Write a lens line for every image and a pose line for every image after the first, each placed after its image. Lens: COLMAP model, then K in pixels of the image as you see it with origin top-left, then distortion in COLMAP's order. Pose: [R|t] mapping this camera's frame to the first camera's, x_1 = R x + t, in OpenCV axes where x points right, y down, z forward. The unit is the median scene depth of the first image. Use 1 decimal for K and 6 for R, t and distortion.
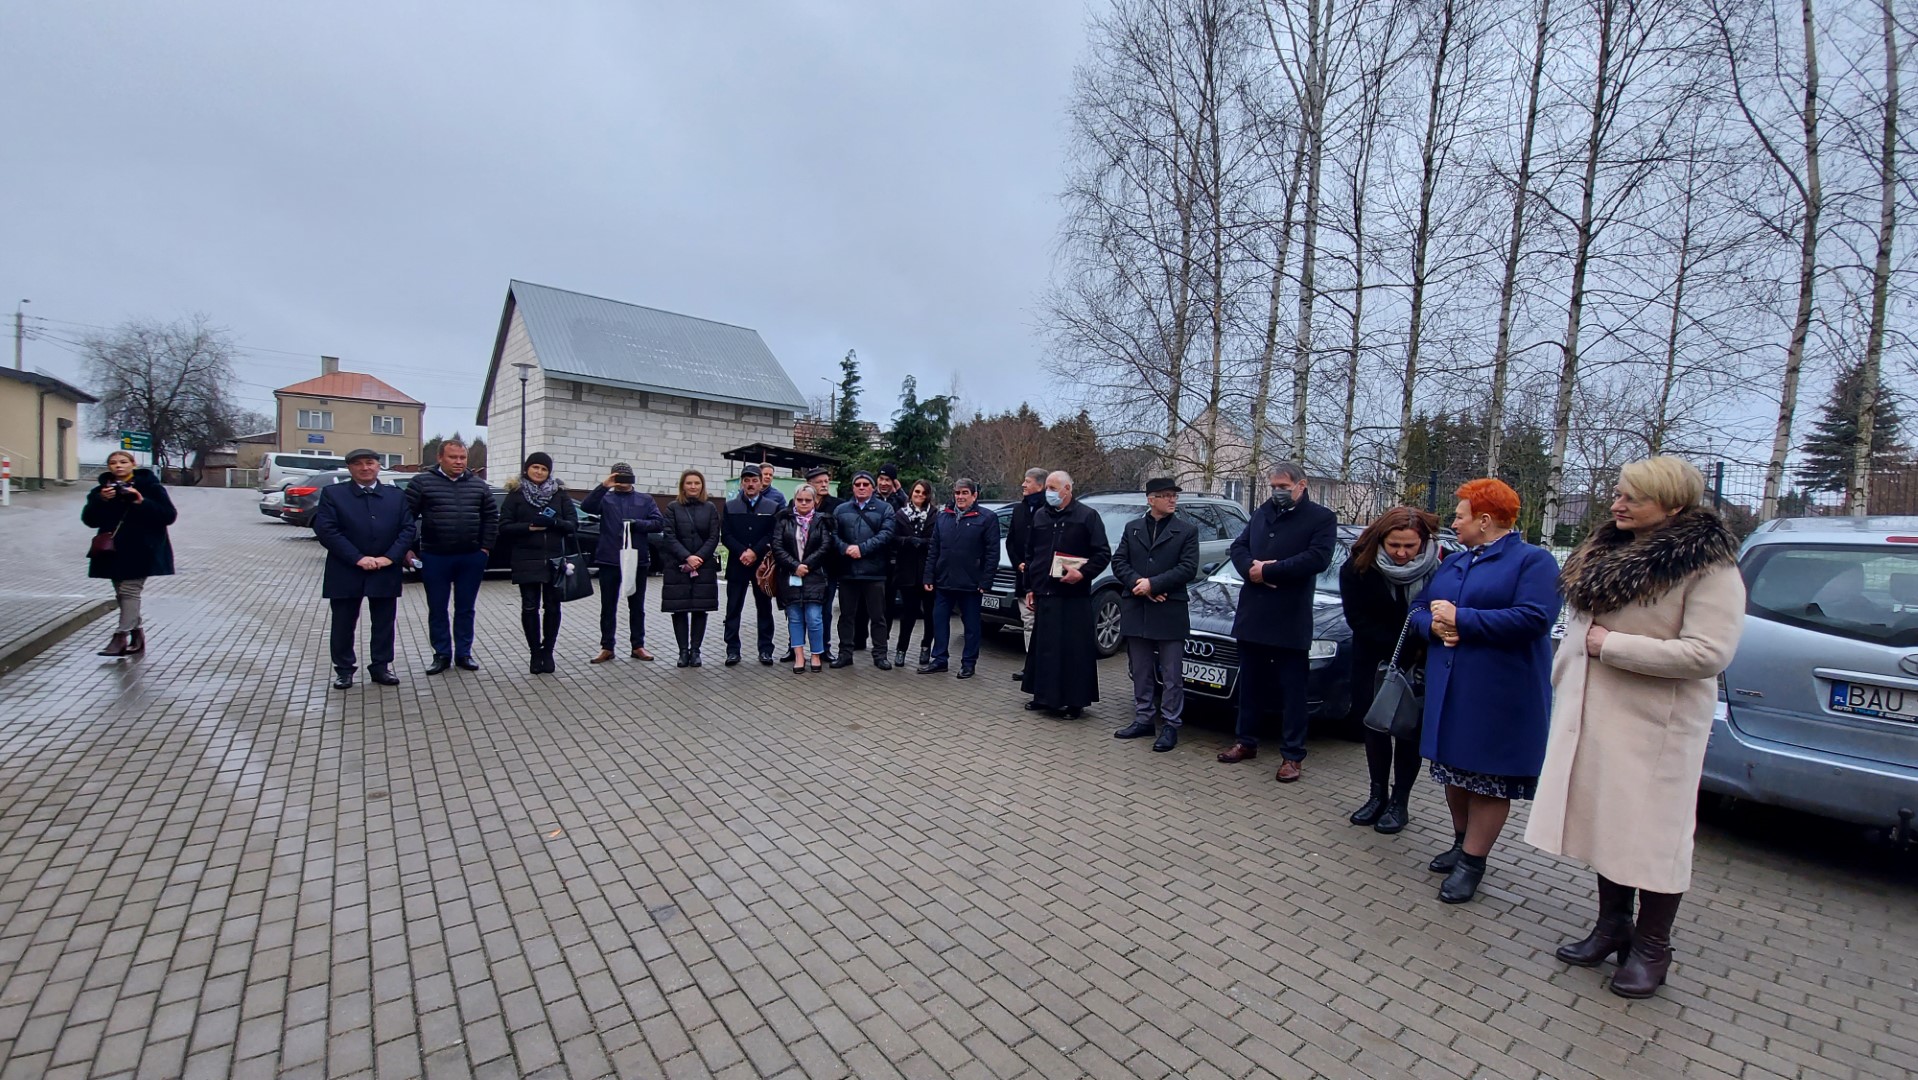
lens RADIAL K [[771.7, 0, 962.0], [0, 771.7, 551.3], [0, 0, 1]] dist [-0.001260, -0.010642]
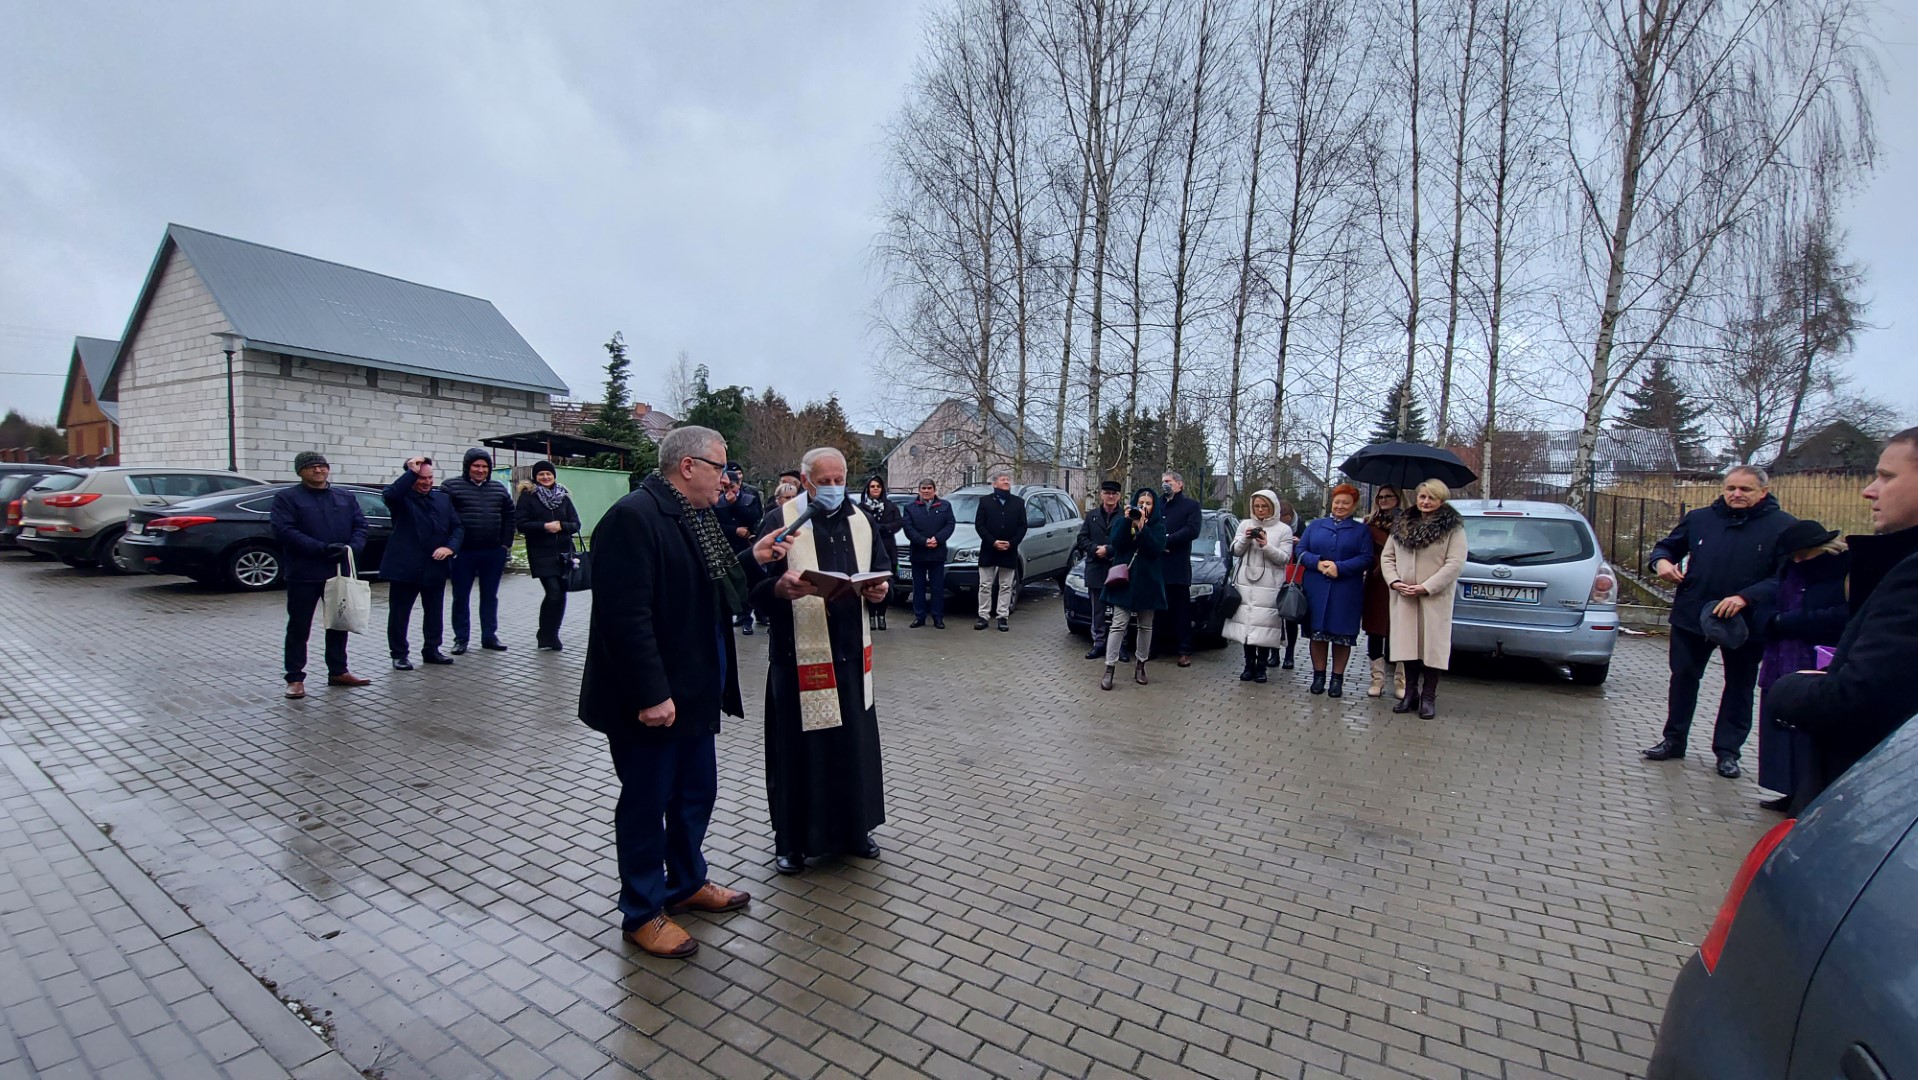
lens RADIAL K [[773.1, 0, 967.3], [0, 773.1, 545.9], [0, 0, 1]] dist [-0.002264, -0.007541]
pose [[0.932842, -0.038219, 0.358254, -0.107886], [0.032873, 0.999239, 0.021004, -0.002135], [-0.358784, -0.007816, 0.933388, -0.058667]]
